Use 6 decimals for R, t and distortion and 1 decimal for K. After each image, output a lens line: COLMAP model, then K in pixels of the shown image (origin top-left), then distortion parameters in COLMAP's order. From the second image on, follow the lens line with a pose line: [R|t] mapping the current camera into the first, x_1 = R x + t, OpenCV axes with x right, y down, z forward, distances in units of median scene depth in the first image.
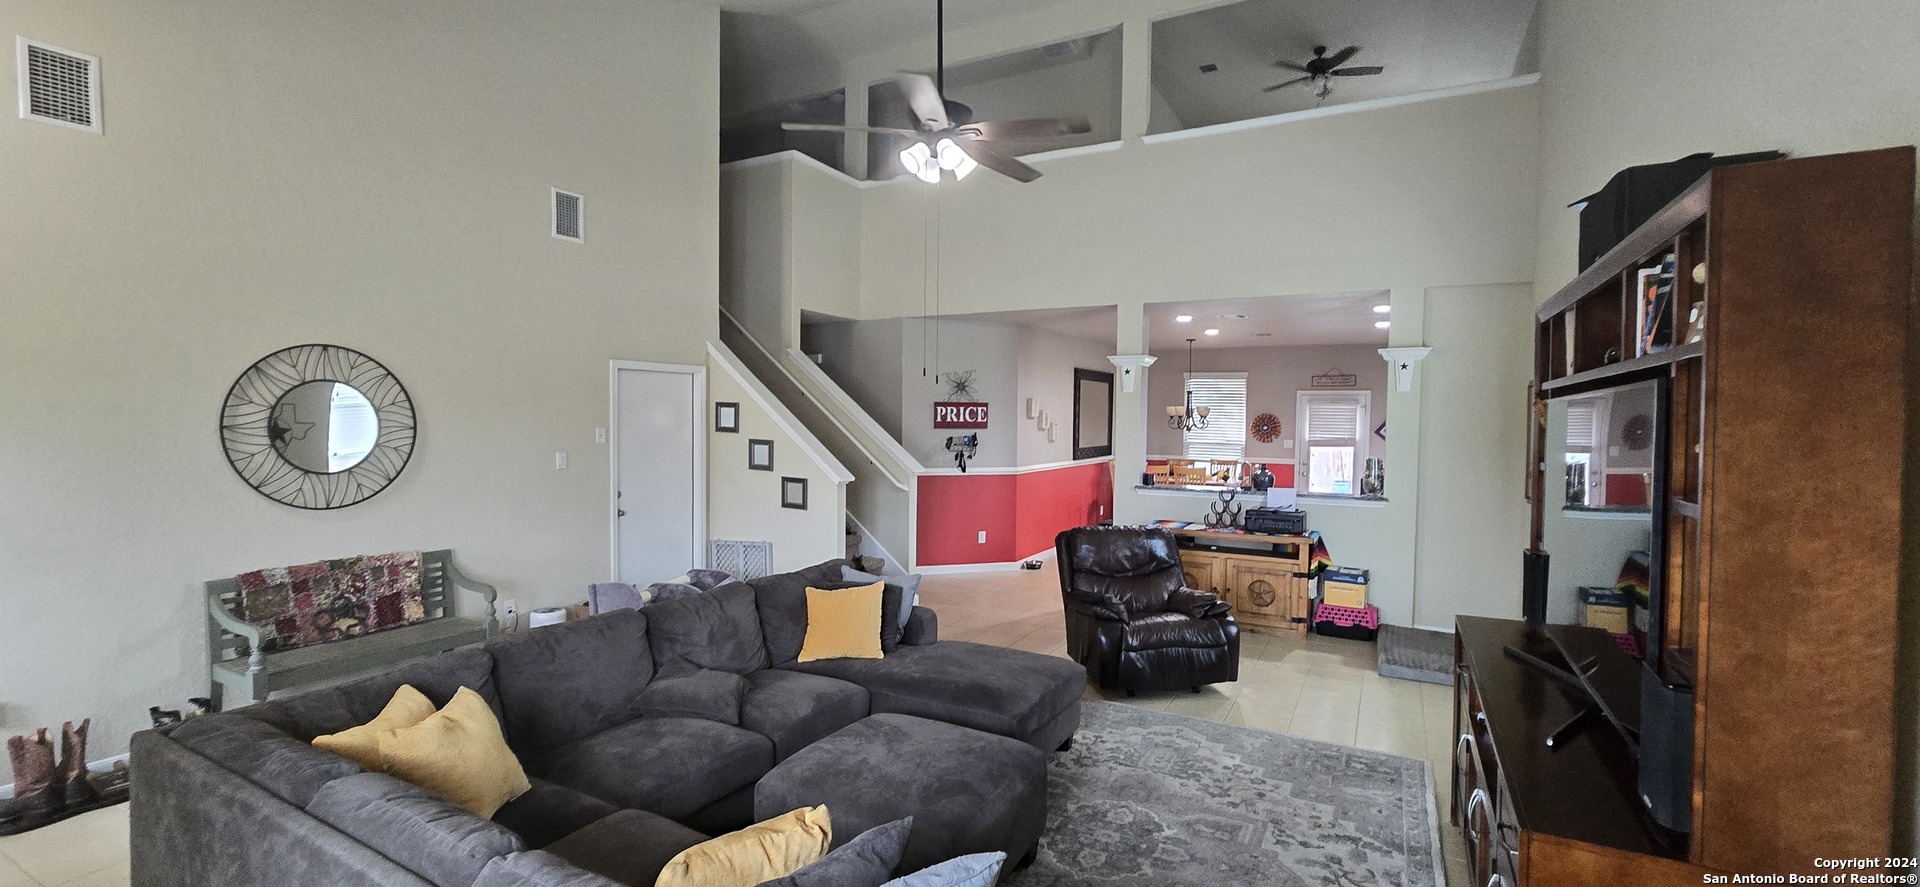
lens RADIAL K [[790.2, 0, 967.0], [0, 790.2, 438.8], [0, 0, 1]] dist [0.000076, 0.000152]
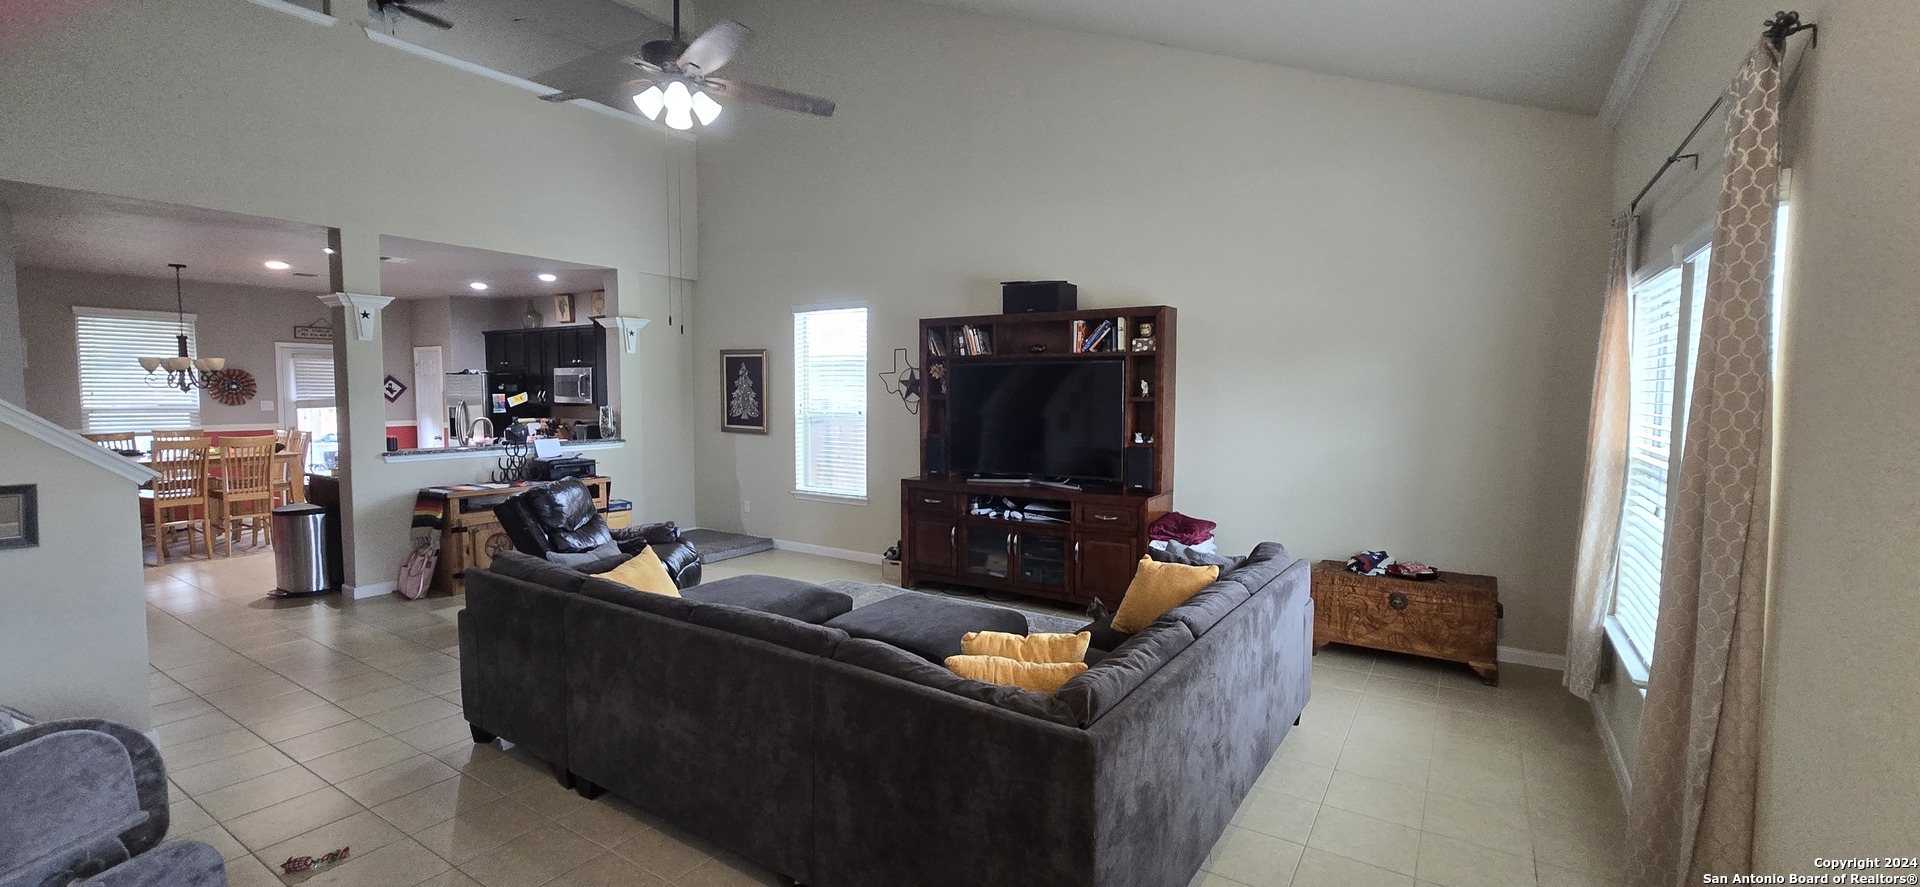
lens RADIAL K [[790.2, 0, 970.7], [0, 790.2, 442.9], [0, 0, 1]] dist [0.000076, 0.000152]
pose [[0.081835, -0.076380, 0.993715, -0.442559], [0.023705, 0.996926, 0.074674, 0.000853], [-0.996364, 0.017445, 0.083394, 0.245903]]
